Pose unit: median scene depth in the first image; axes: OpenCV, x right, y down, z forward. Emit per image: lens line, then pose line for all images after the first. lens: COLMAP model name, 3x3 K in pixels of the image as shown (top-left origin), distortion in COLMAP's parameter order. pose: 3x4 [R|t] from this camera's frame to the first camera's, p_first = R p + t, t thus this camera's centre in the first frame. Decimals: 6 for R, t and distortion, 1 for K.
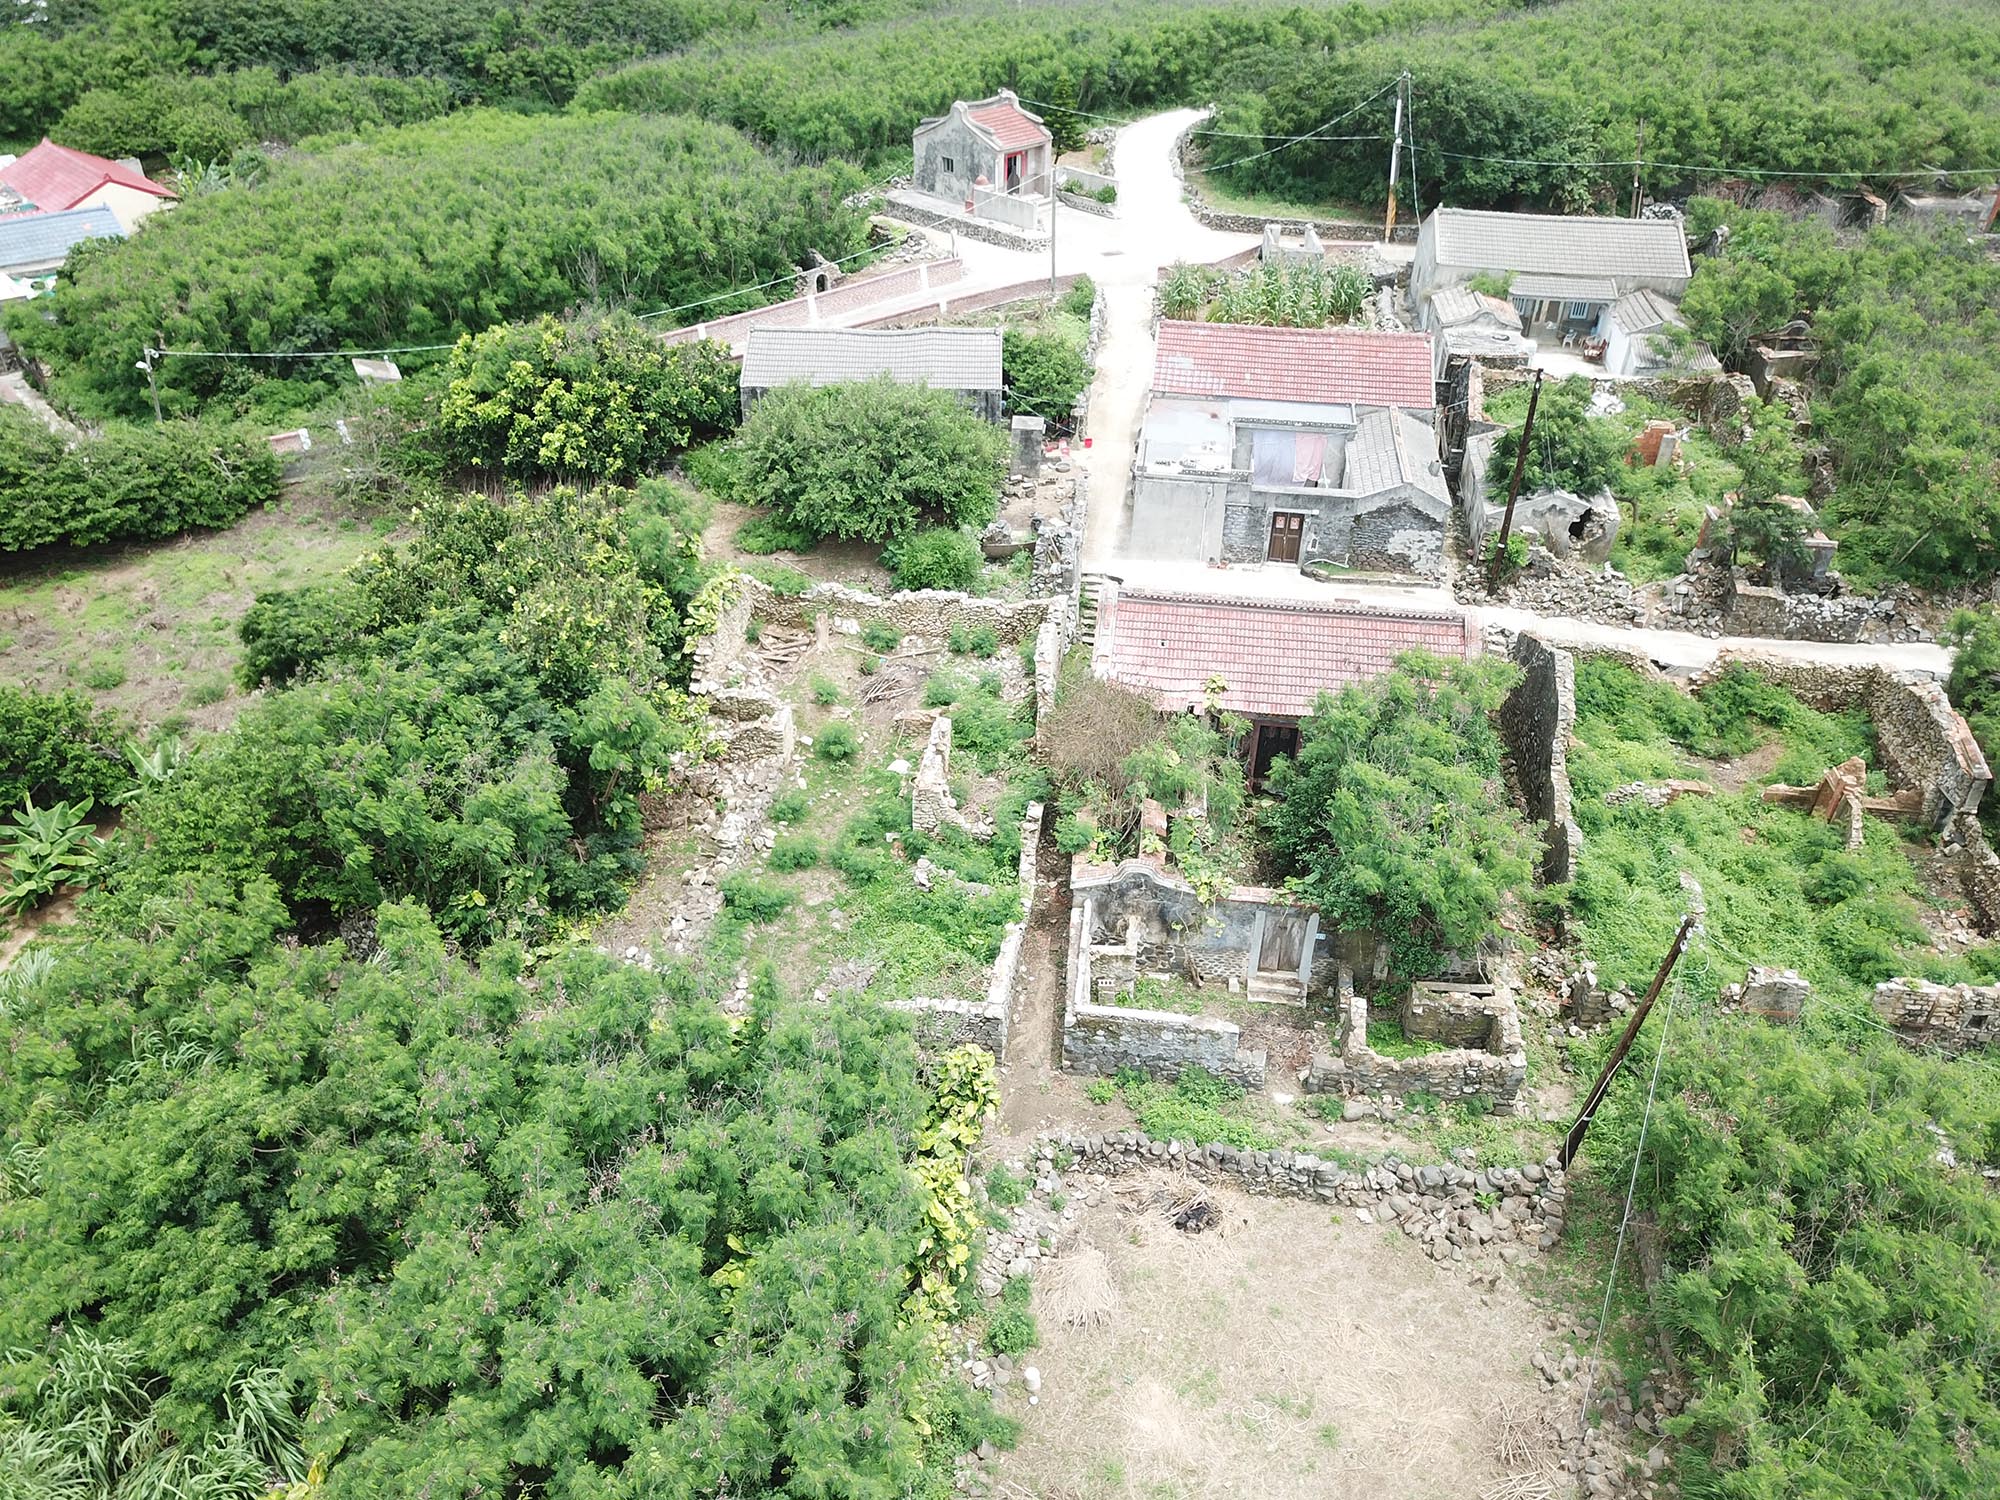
lens RADIAL K [[1542.1, 0, 980.6], [0, 1542.1, 761.1], [0, 0, 1]] dist [0.000025, 0.010952]
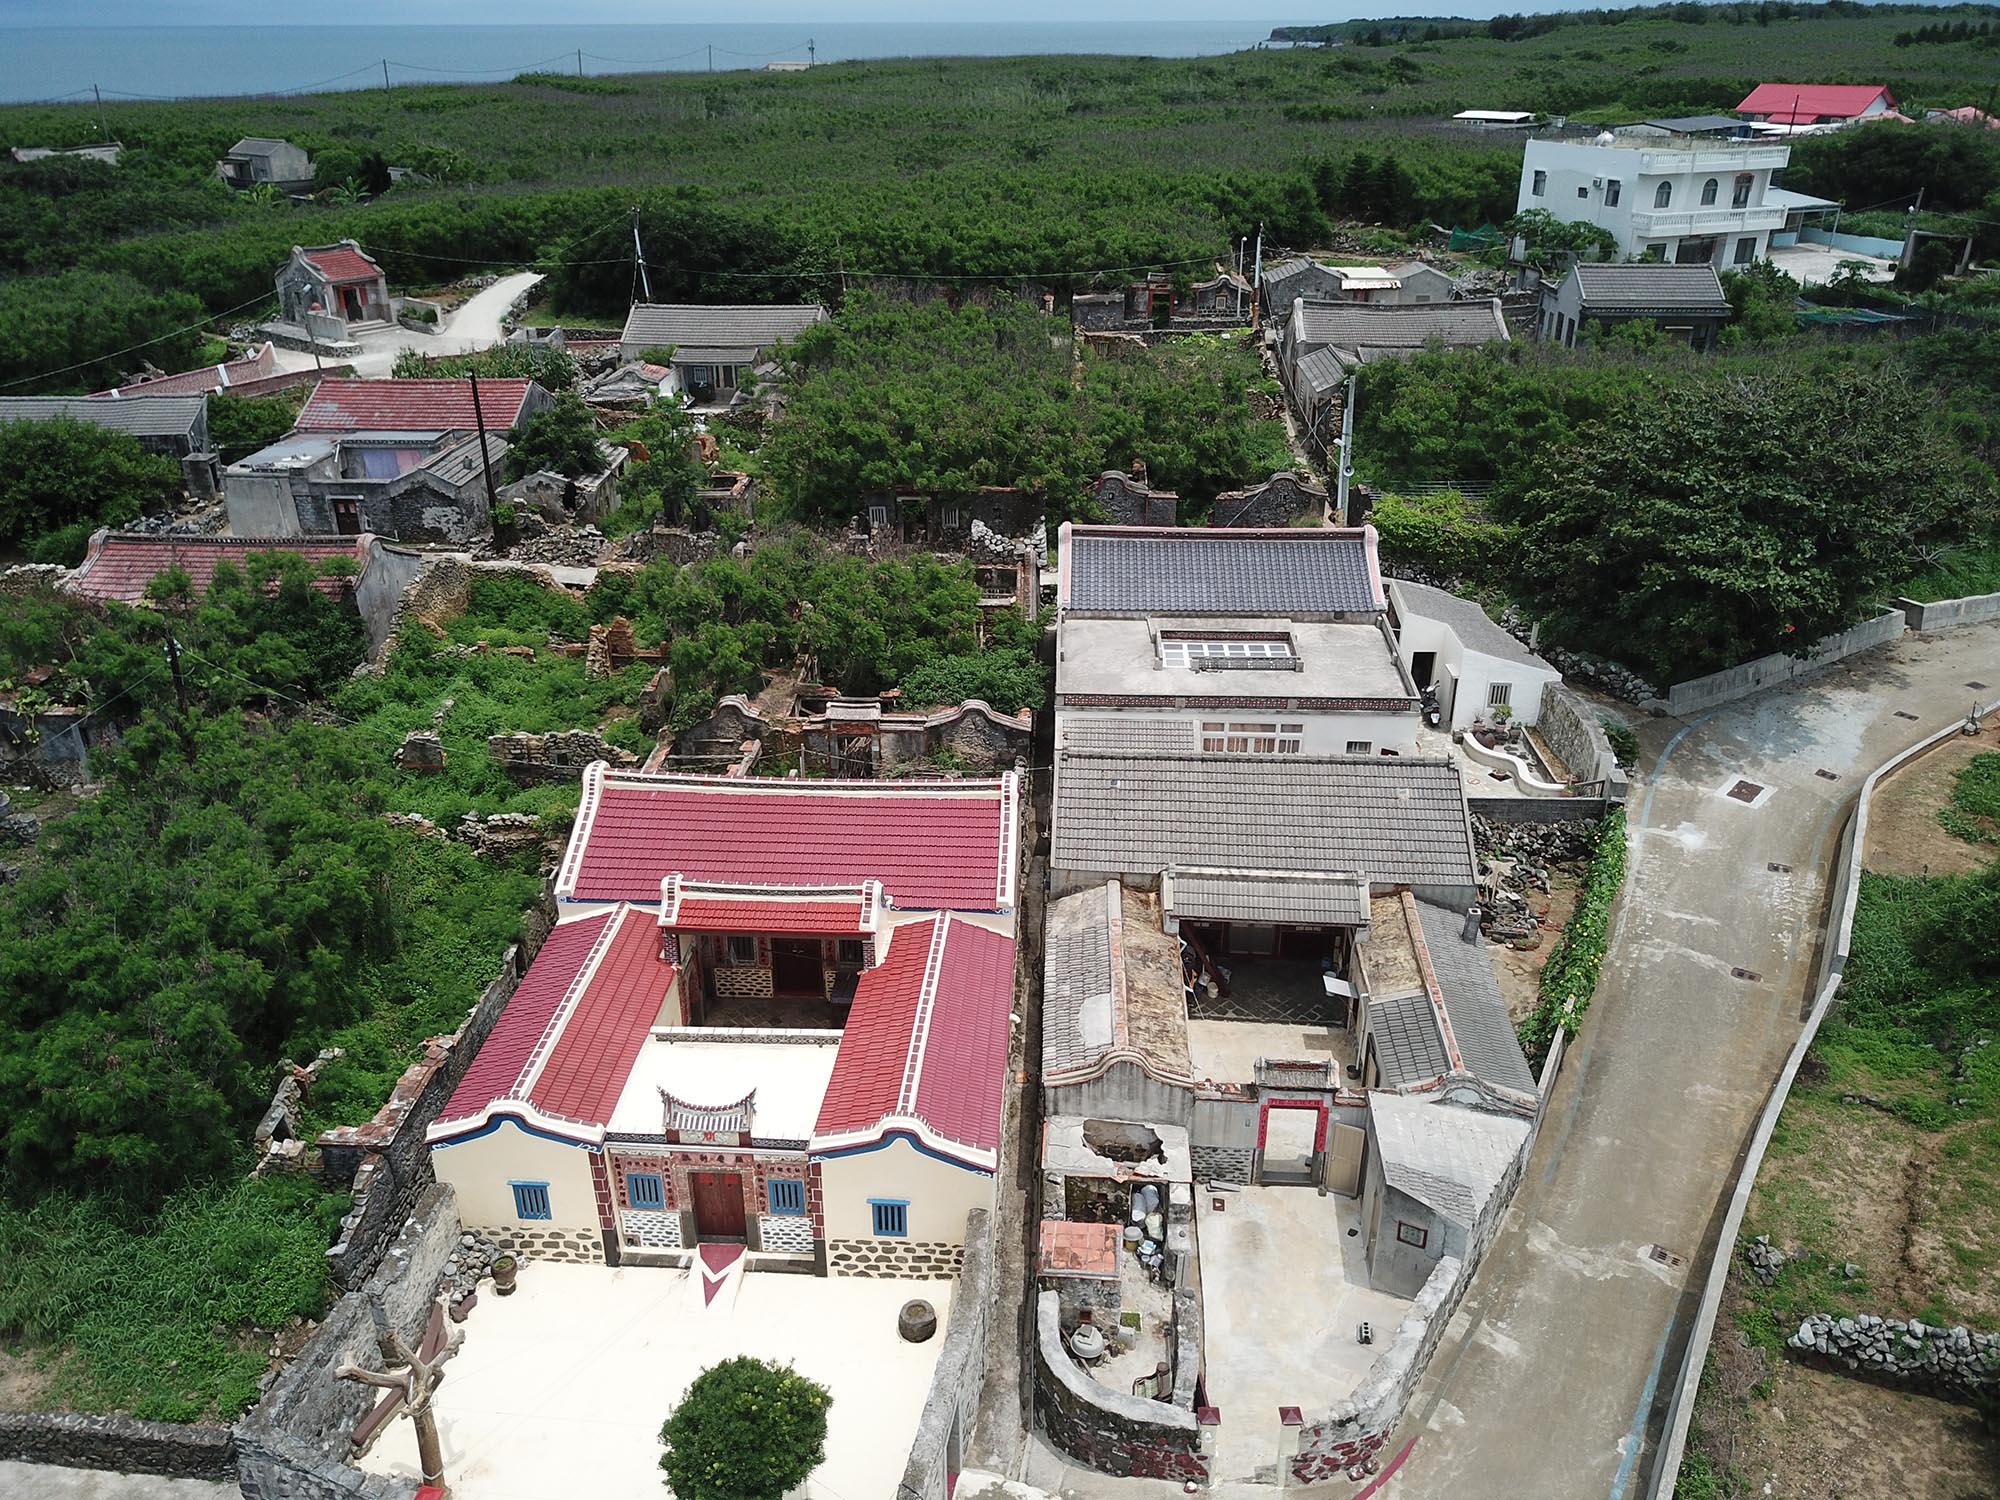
lens RADIAL K [[1536.7, 0, 982.4], [0, 1536.7, 781.2], [0, 0, 1]] dist [-0.033319, 0.058720]
pose [[0.997143, -0.051844, 0.054943, 0.650371], [0.058616, 0.989803, -0.129825, 0.266164], [-0.047652, 0.132674, 0.990014, -0.245988]]
